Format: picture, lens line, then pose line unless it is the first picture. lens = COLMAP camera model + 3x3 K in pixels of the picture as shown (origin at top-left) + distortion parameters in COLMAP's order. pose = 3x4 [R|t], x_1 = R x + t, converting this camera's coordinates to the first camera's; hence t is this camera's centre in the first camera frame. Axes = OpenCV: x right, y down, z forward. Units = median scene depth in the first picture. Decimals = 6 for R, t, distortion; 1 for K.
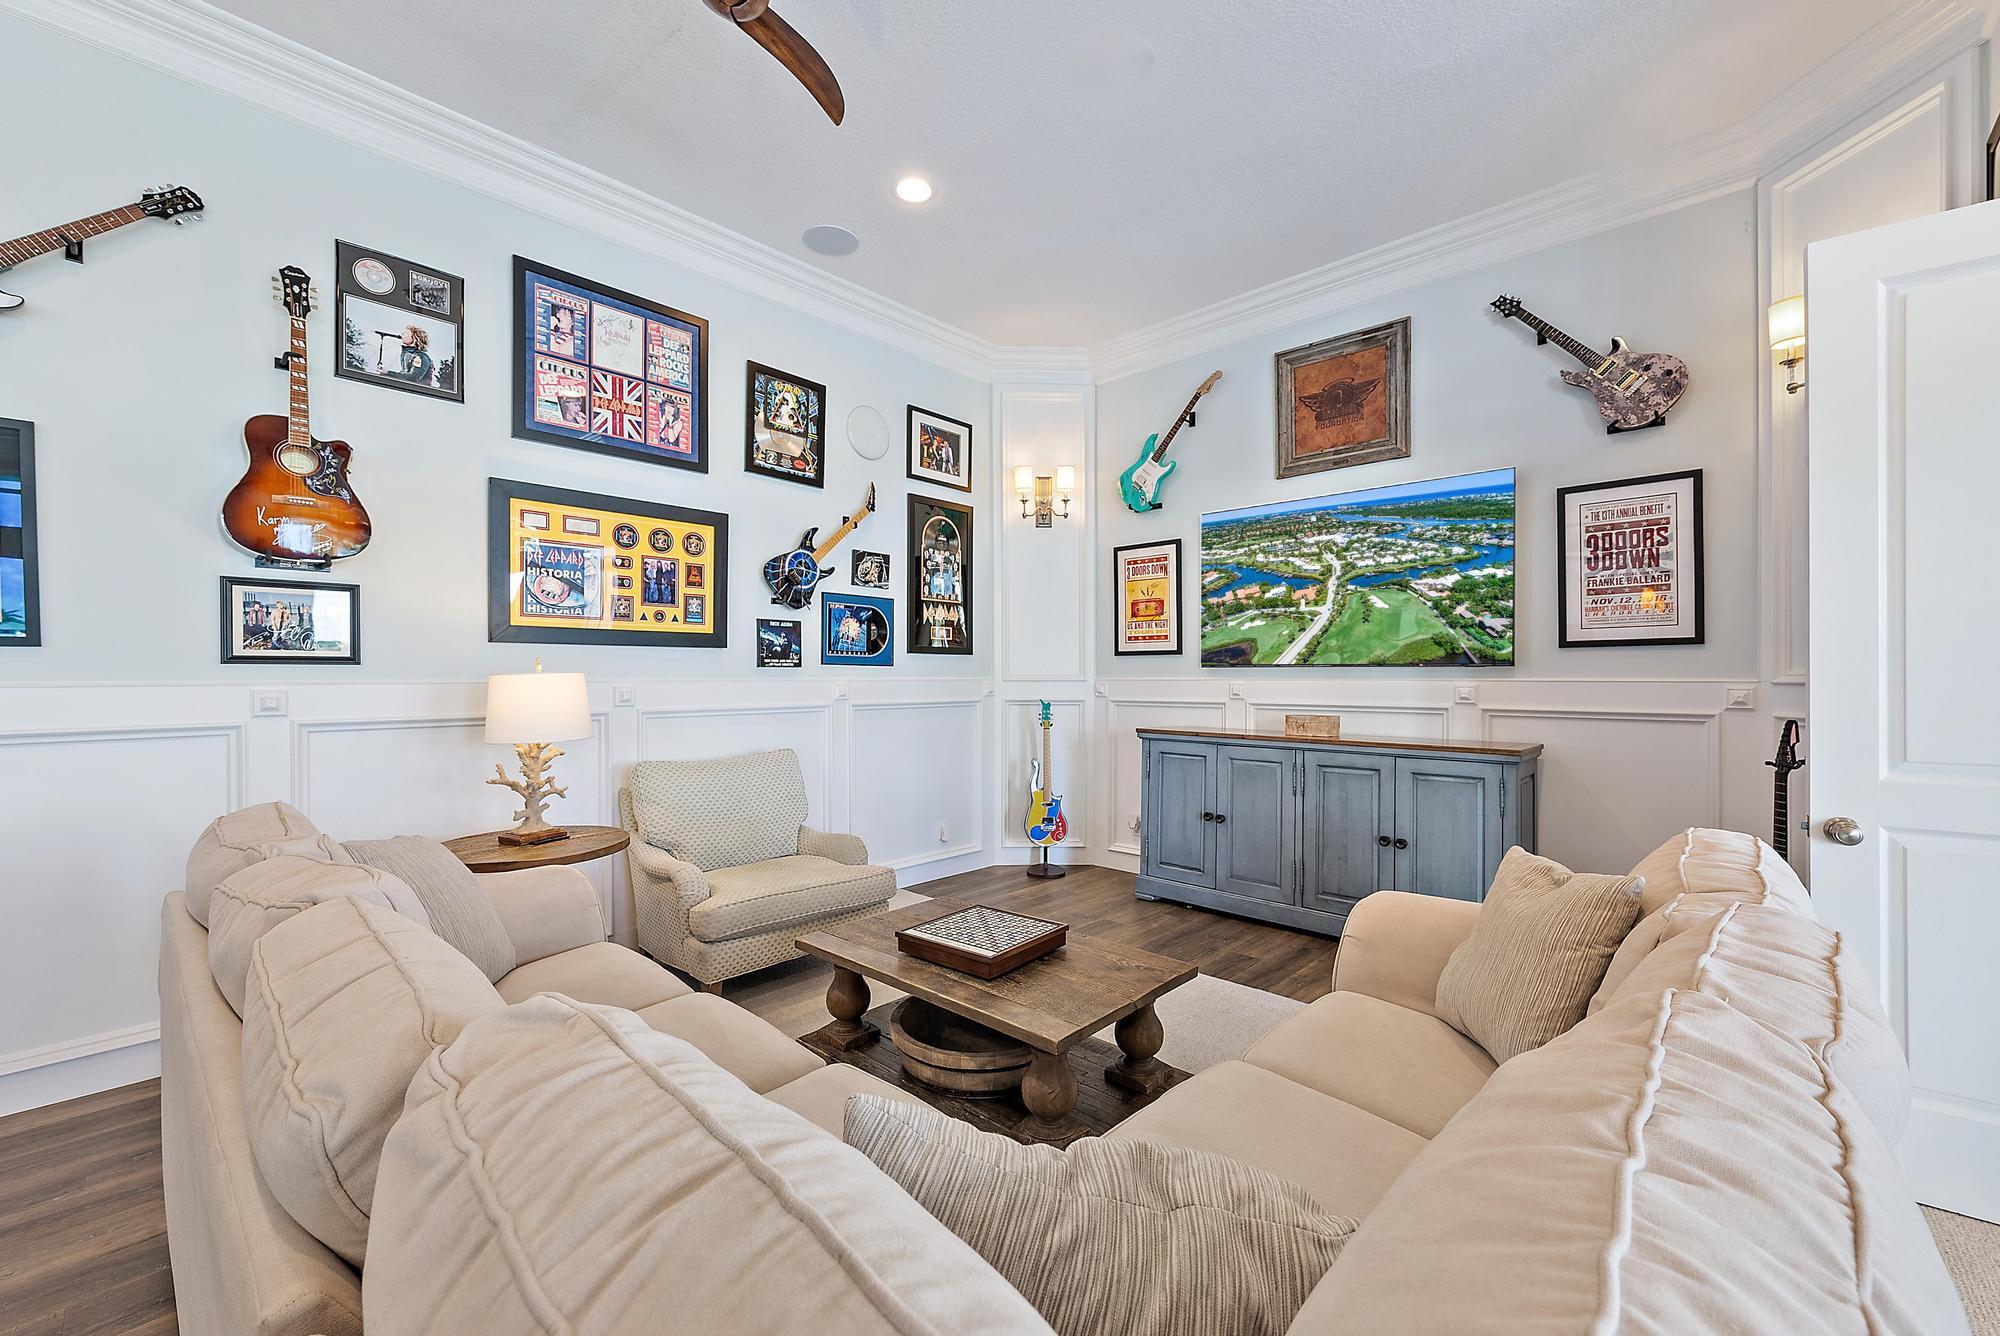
lens RADIAL K [[813.6, 0, 995.6], [0, 813.6, 684.8], [0, 0, 1]] dist [-0.007304, 0.001005]
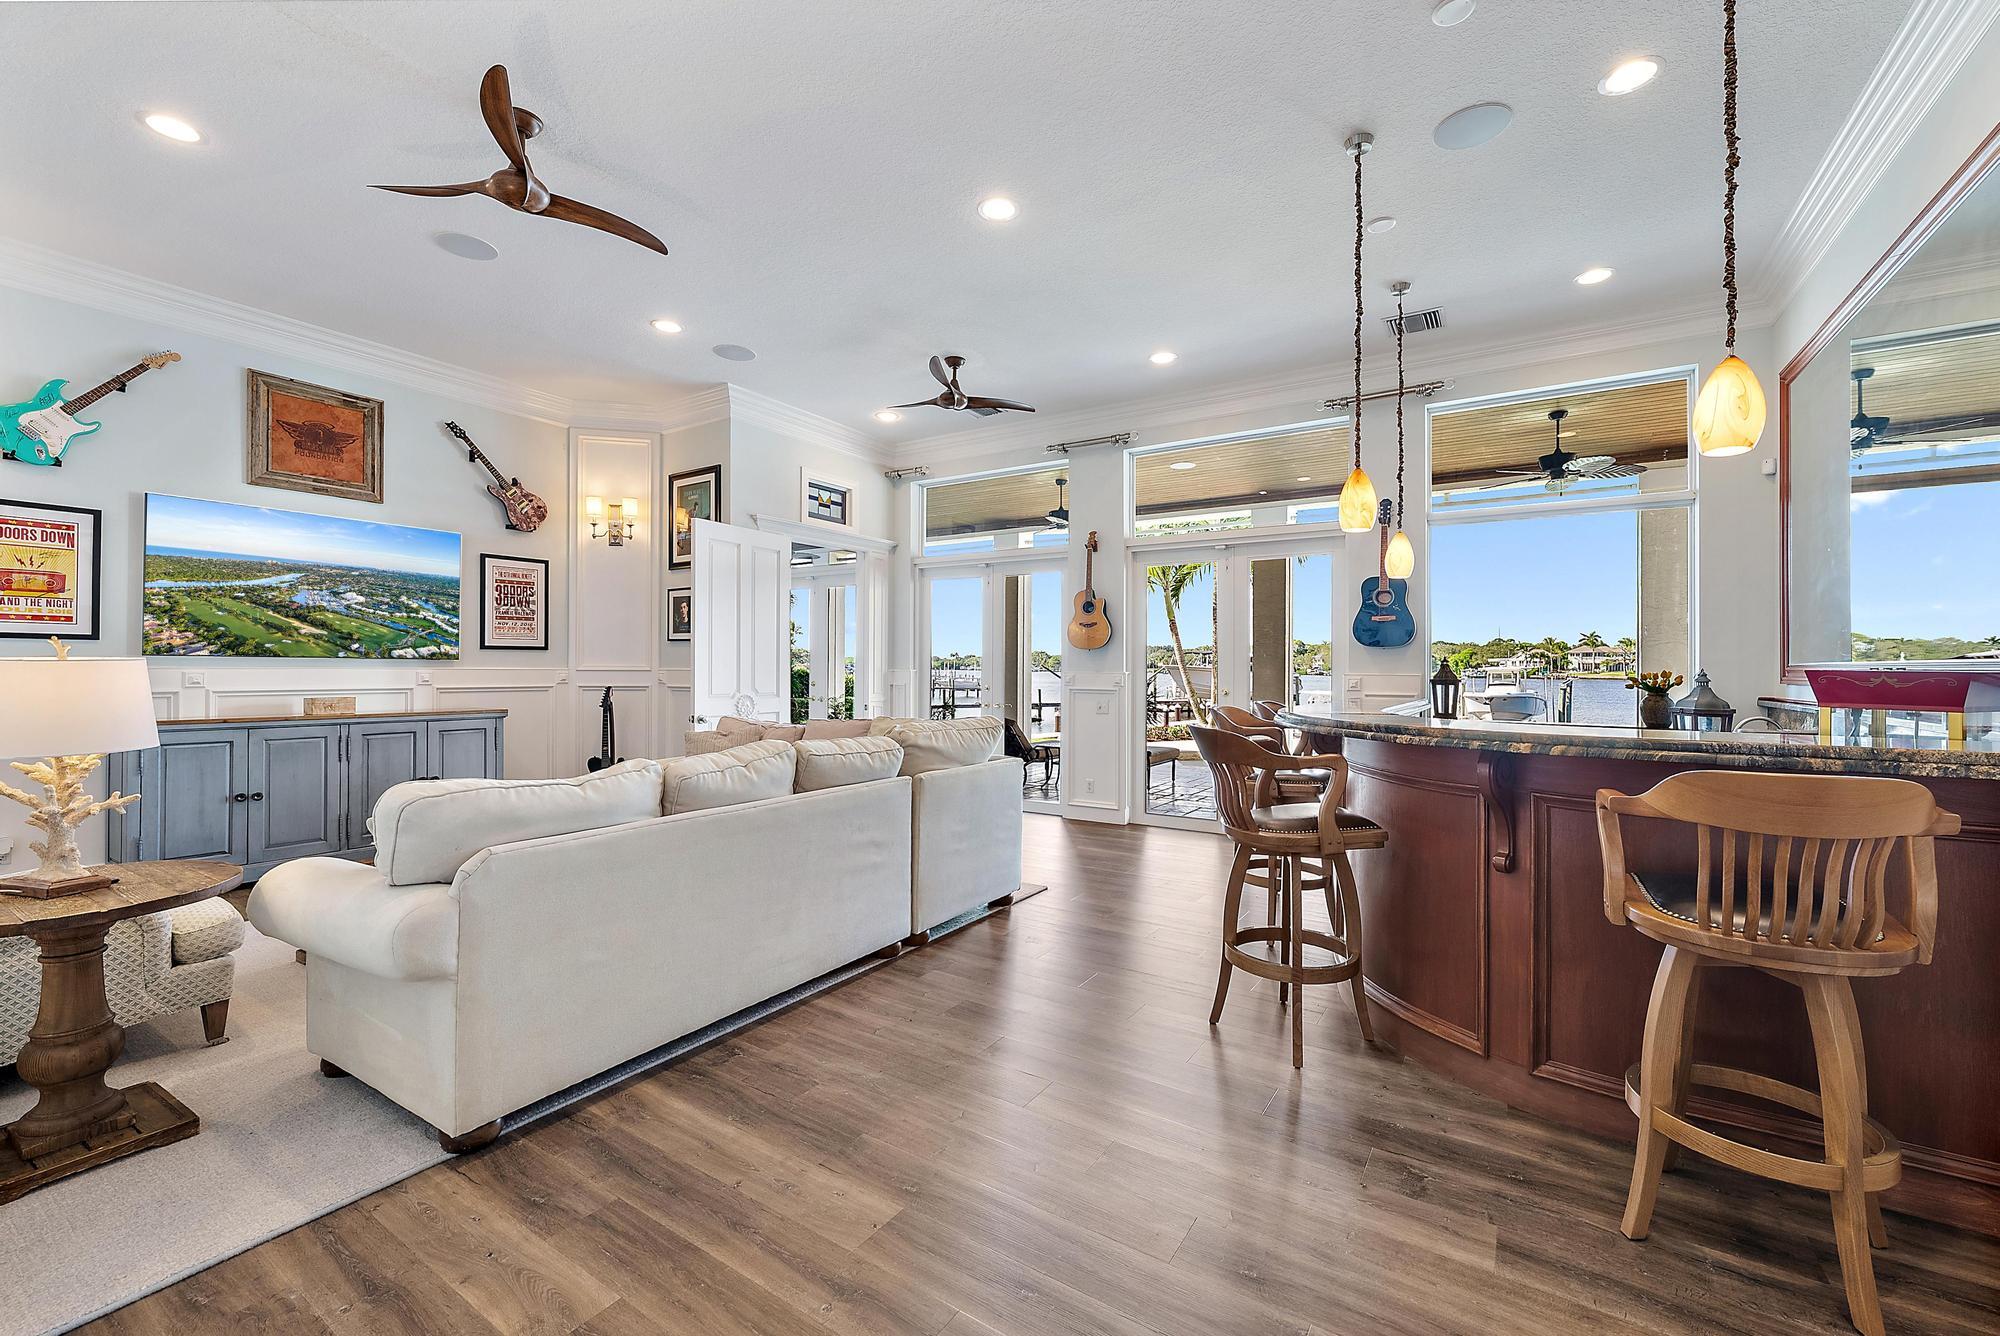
lens RADIAL K [[813.6, 0, 1006.7], [0, 813.6, 667.3], [0, 0, 1]] dist [-0.007304, 0.001005]
pose [[-0.189231, -0.001394, 0.981932, -0.985003], [0.000551, 0.999999, 0.001526, -0.009362], [-0.981932, 0.000830, -0.189230, 0.224718]]
